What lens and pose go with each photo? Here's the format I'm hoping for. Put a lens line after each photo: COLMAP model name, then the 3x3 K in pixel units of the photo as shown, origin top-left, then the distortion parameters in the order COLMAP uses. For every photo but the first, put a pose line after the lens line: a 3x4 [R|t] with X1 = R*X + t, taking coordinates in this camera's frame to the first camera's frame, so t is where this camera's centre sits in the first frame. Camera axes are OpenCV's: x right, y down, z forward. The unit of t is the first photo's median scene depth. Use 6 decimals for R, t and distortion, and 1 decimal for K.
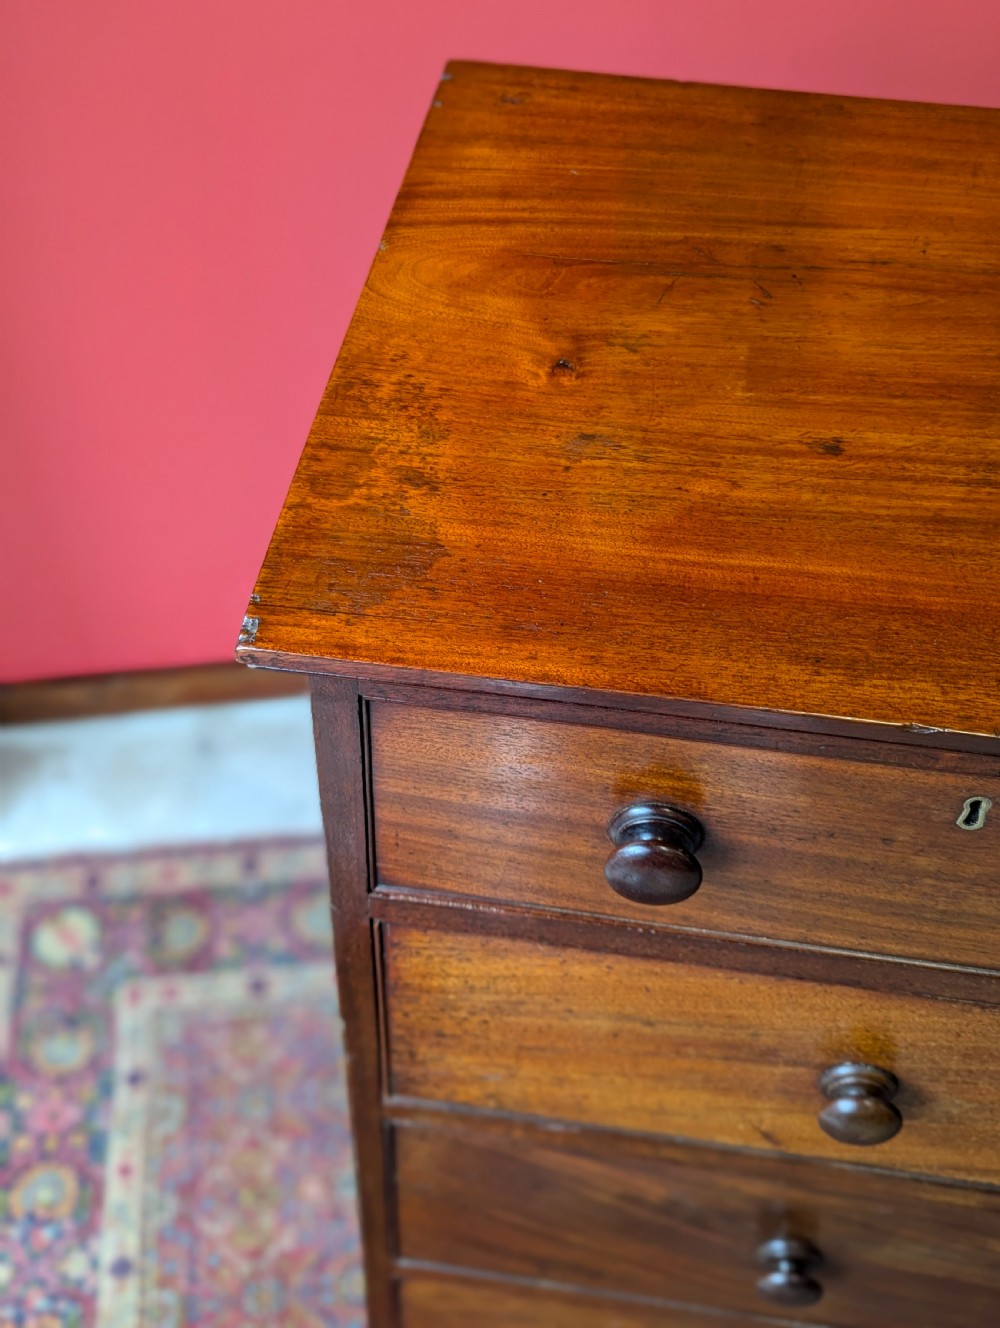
lens RADIAL K [[1459.7, 0, 503.4], [0, 1459.7, 631.4], [0, 0, 1]] dist [0.026979, 0.022849]
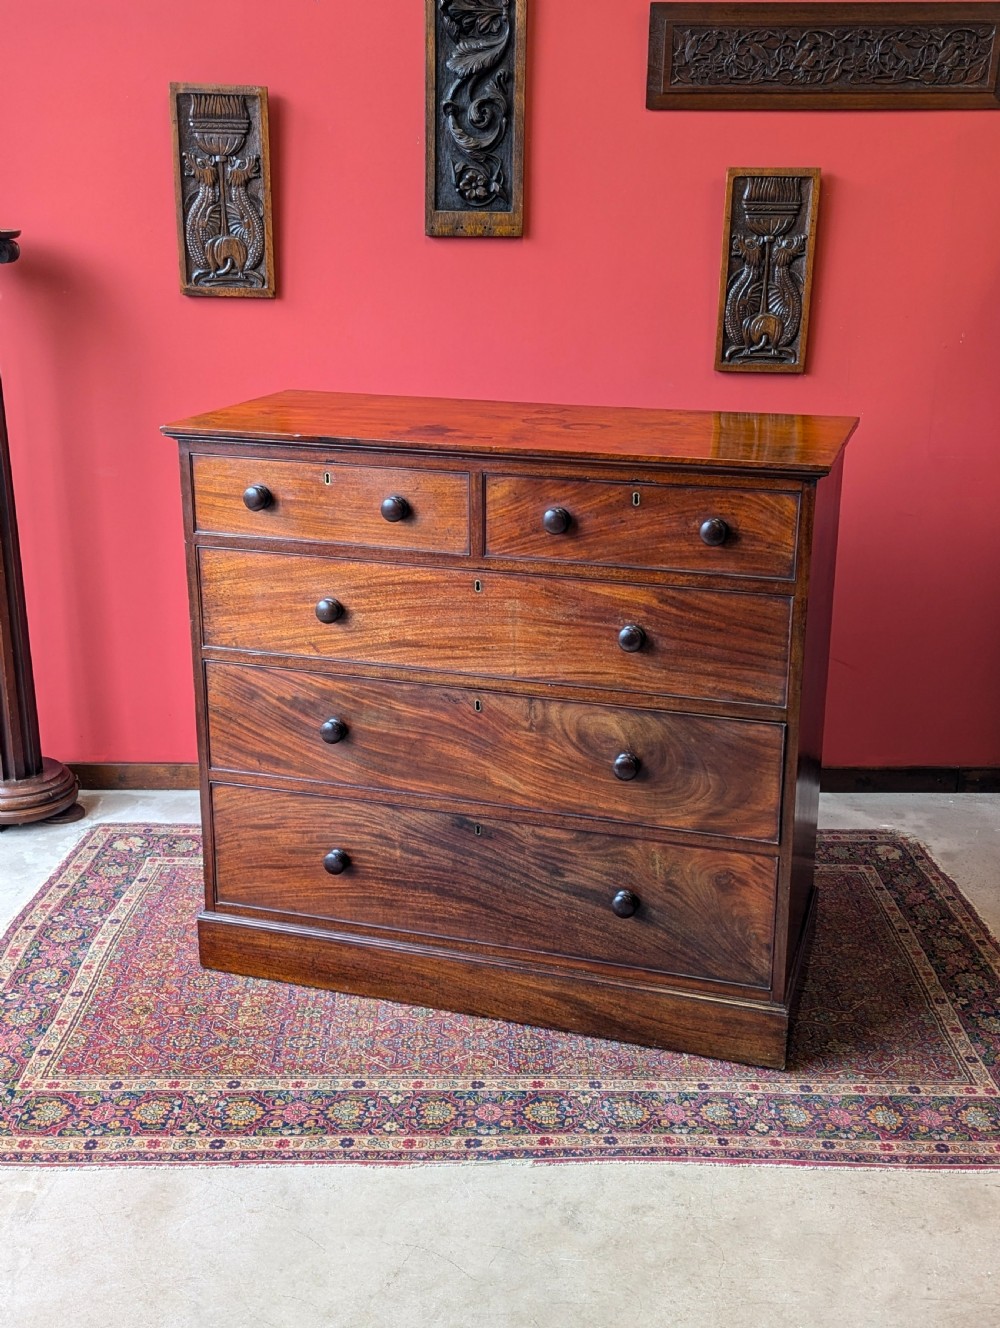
lens RADIAL K [[1501.2, 0, 497.7], [0, 1501.2, 640.0], [0, 0, 1]] dist [0.046037, -0.015248]
pose [[0.983850, 0.025012, -0.177236, 0.593419], [-0.107474, 0.874373, -0.473204, 0.945612], [0.143135, 0.484610, 0.862940, -0.893817]]
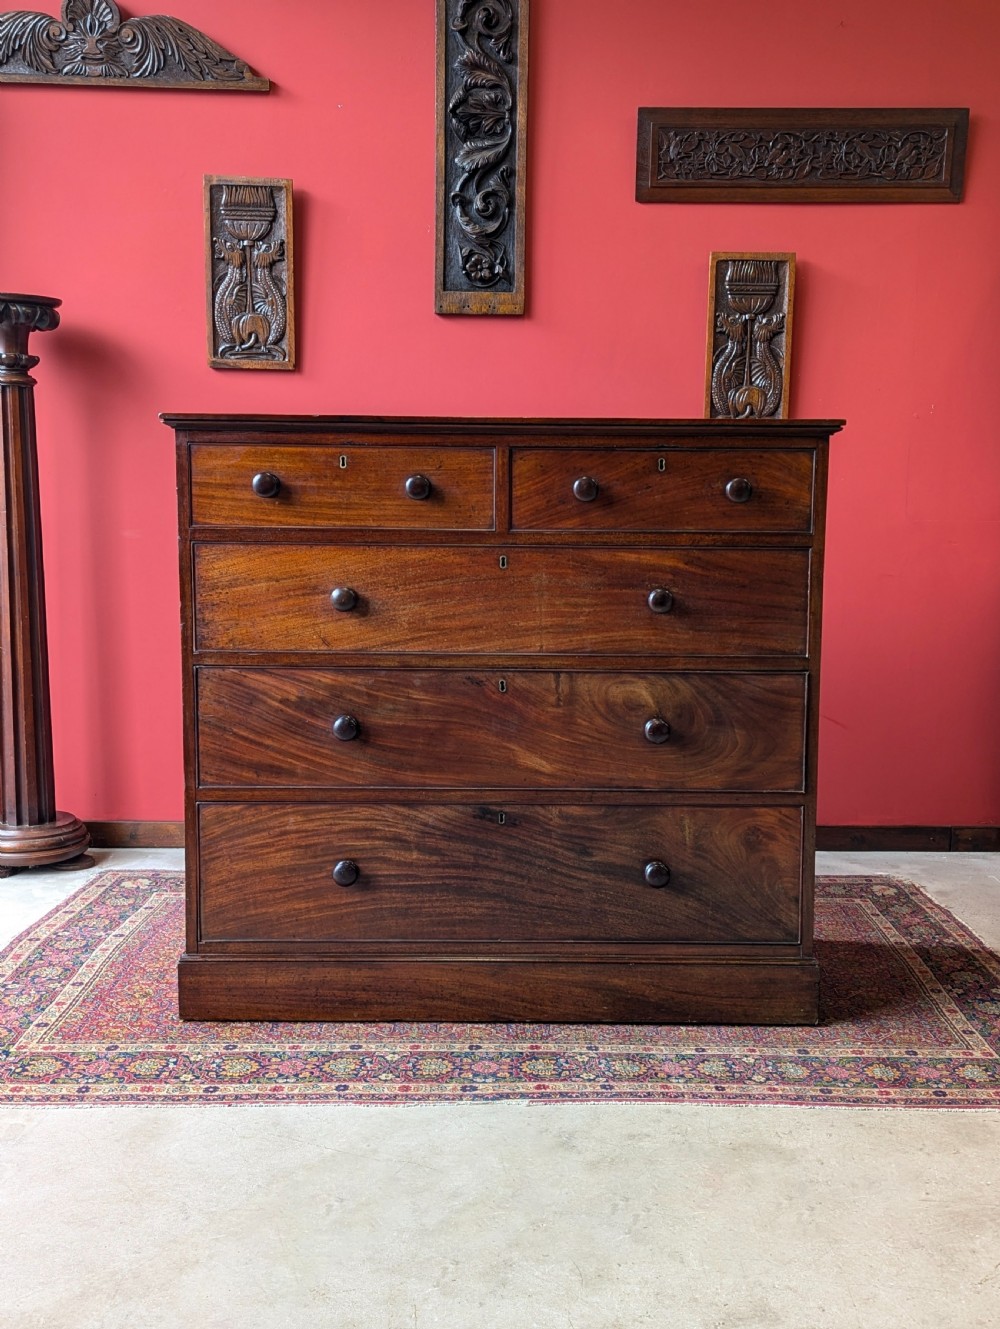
lens RADIAL K [[1453.1, 0, 520.9], [0, 1453.1, 649.1], [0, 0, 1]] dist [0.047479, -0.017062]
pose [[0.984825, -0.003639, -0.173510, 0.618753], [-0.104837, 0.784274, -0.611493, 1.213348], [0.138304, 0.620404, 0.771991, -0.736044]]
